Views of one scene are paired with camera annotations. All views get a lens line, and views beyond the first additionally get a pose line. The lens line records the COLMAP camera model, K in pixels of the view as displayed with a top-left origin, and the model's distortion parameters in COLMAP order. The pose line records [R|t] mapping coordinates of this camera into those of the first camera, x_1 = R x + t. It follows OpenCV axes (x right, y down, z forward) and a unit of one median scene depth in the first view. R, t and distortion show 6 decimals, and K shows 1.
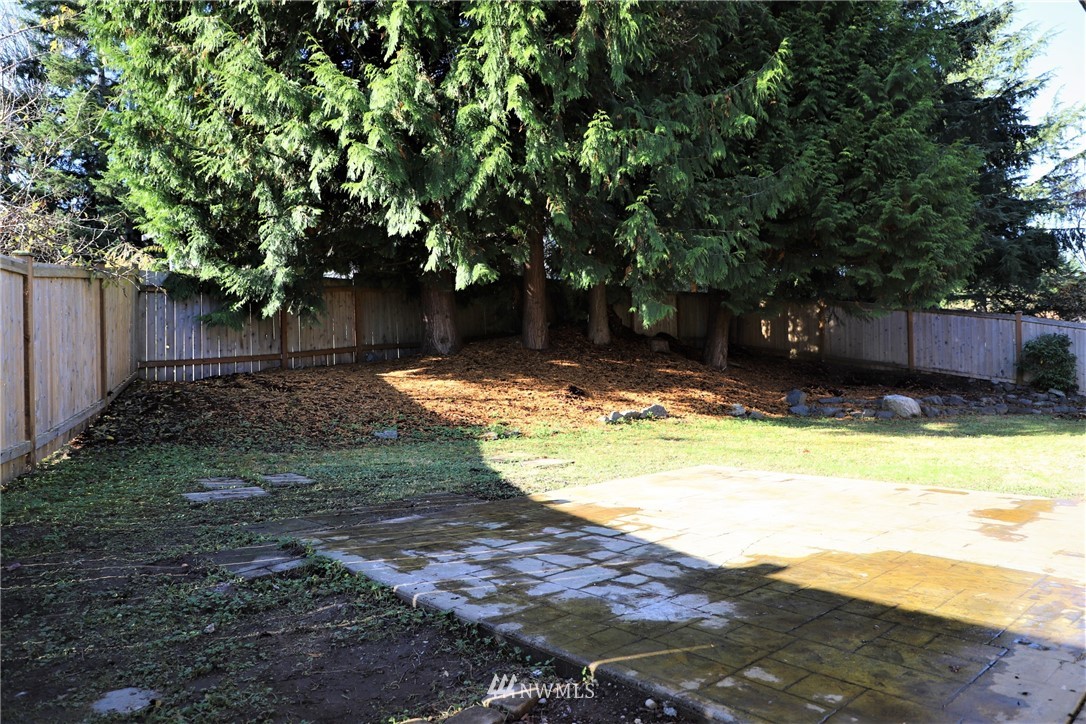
lens RADIAL K [[736.6, 0, 541.4], [0, 736.6, 361.6], [0, 0, 1]] dist [-0.064109, 0.031081]
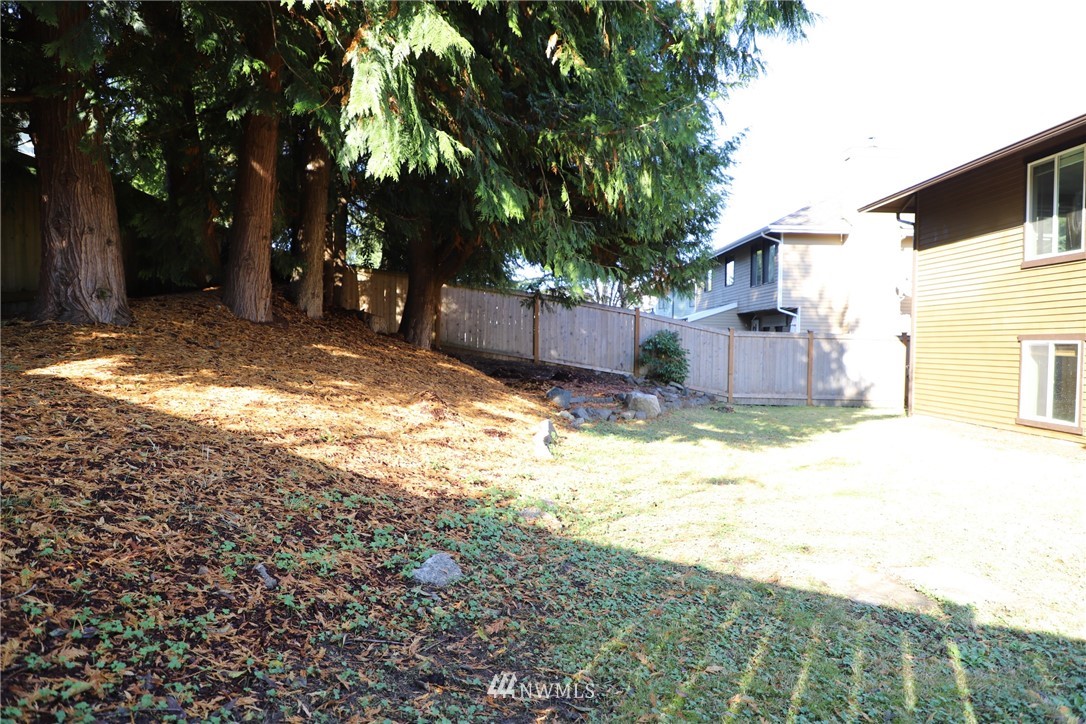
lens RADIAL K [[736.6, 0, 544.0], [0, 736.6, 359.8], [0, 0, 1]] dist [-0.064109, 0.031081]
pose [[0.672831, 0.012738, 0.739687, -0.233287], [-0.031415, 0.999442, 0.011365, -0.001423], [-0.739129, -0.030884, 0.672855, 0.418533]]
